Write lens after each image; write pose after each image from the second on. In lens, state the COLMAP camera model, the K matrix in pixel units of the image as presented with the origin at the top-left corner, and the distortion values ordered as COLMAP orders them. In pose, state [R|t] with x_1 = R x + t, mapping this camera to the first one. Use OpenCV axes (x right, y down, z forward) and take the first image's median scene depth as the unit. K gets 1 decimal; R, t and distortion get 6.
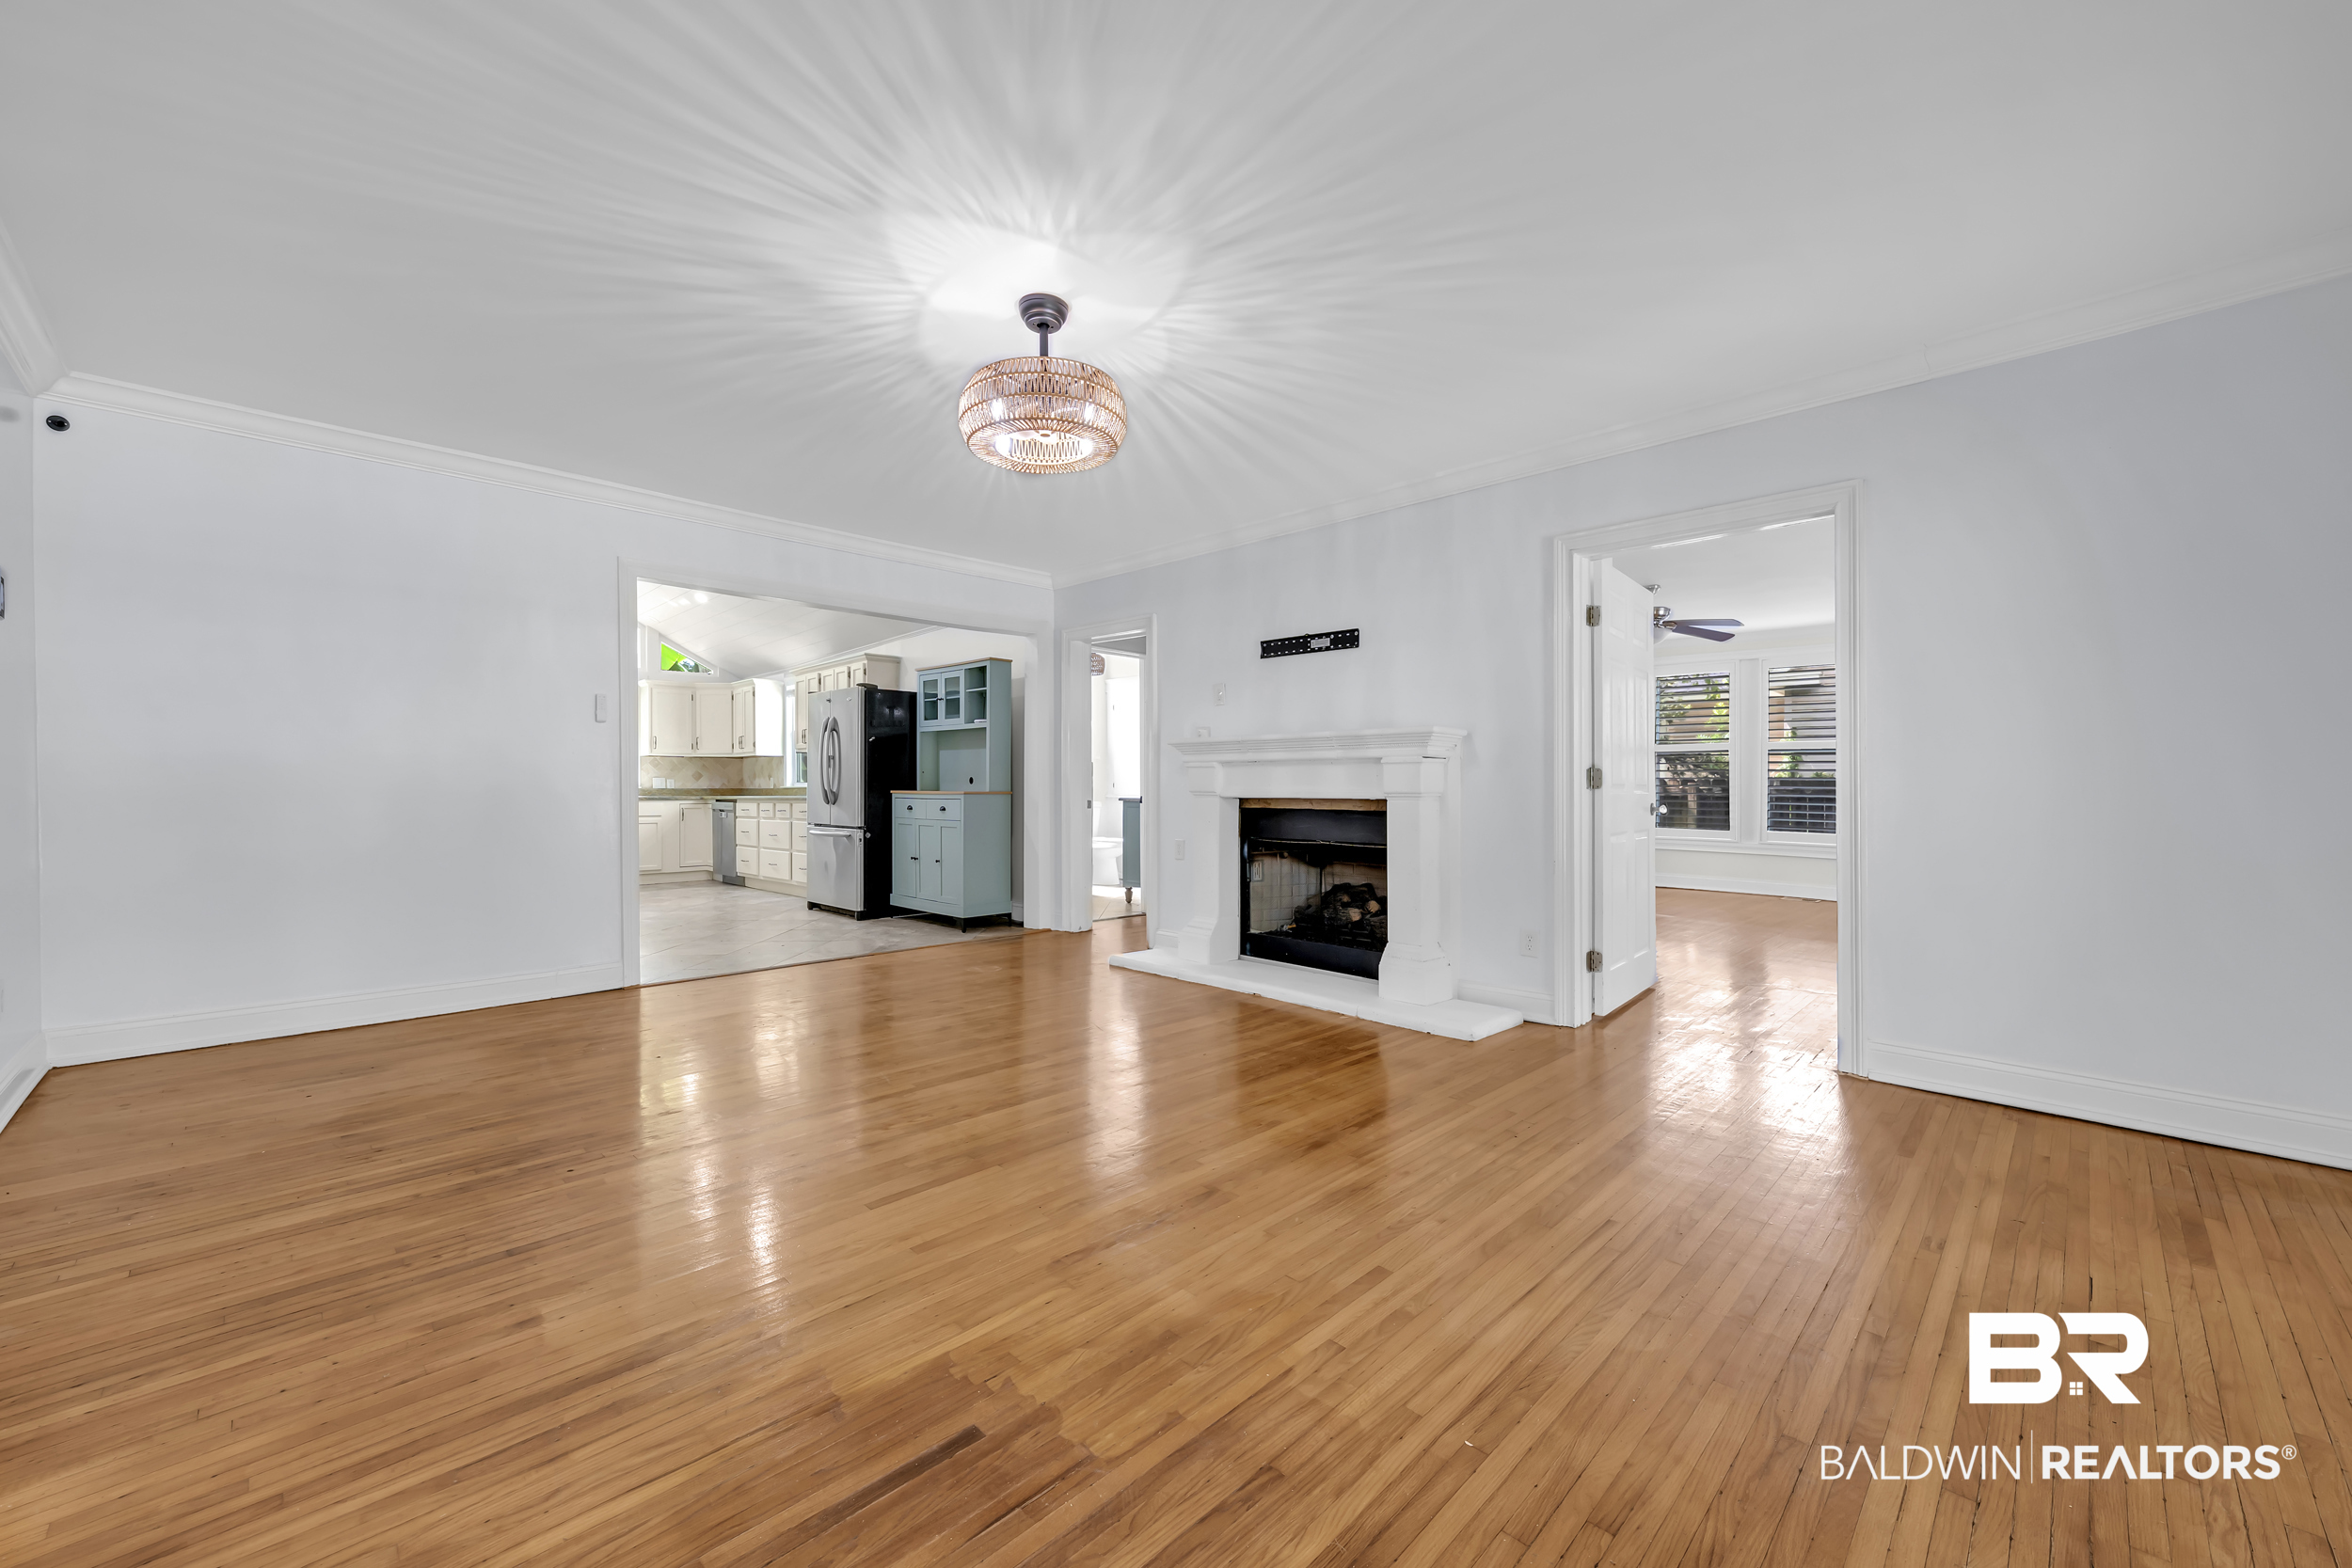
lens RADIAL K [[919.3, 0, 1179.9], [0, 919.3, 782.2], [0, 0, 1]] dist [-0.002116, -0.000224]
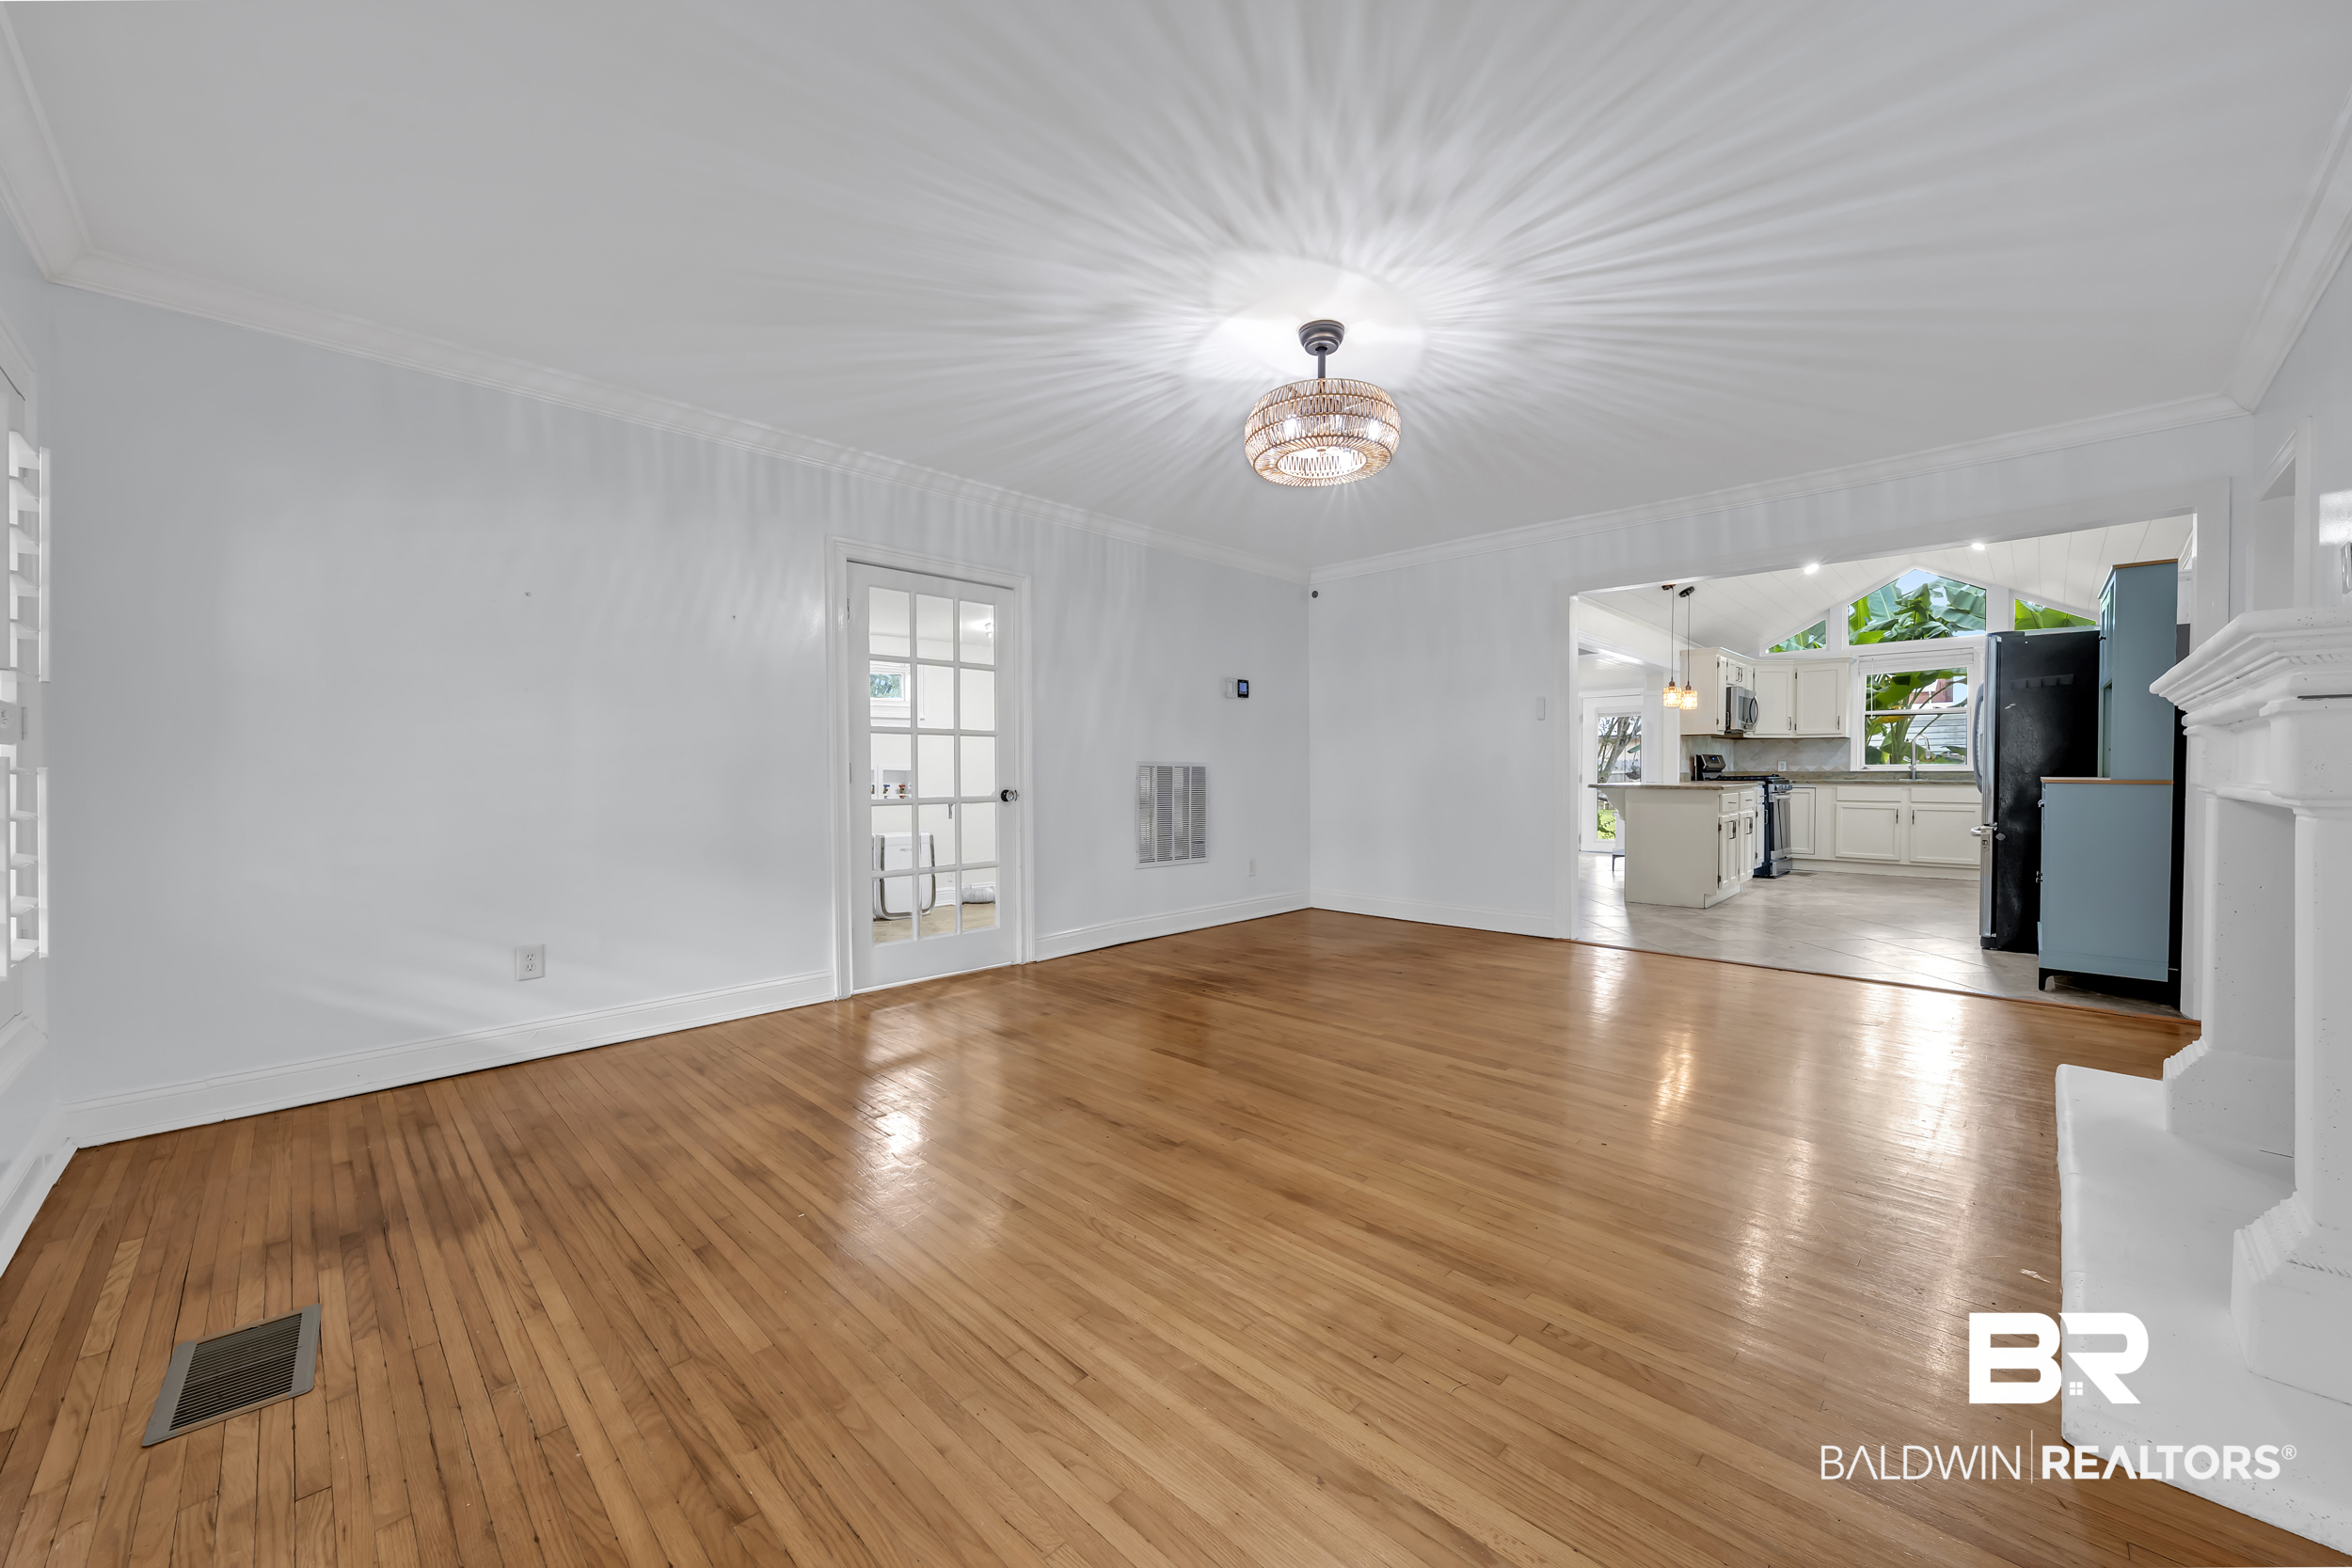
lens RADIAL K [[875.0, 0, 1180.5], [0, 875.0, 784.3], [0, 0, 1]] dist [-0.000336, 0.000096]
pose [[0.007629, 0.018460, -0.999800, 1.095076], [0.009499, 0.999783, 0.018532, -0.008248], [0.999926, -0.009639, 0.007452, 1.014492]]
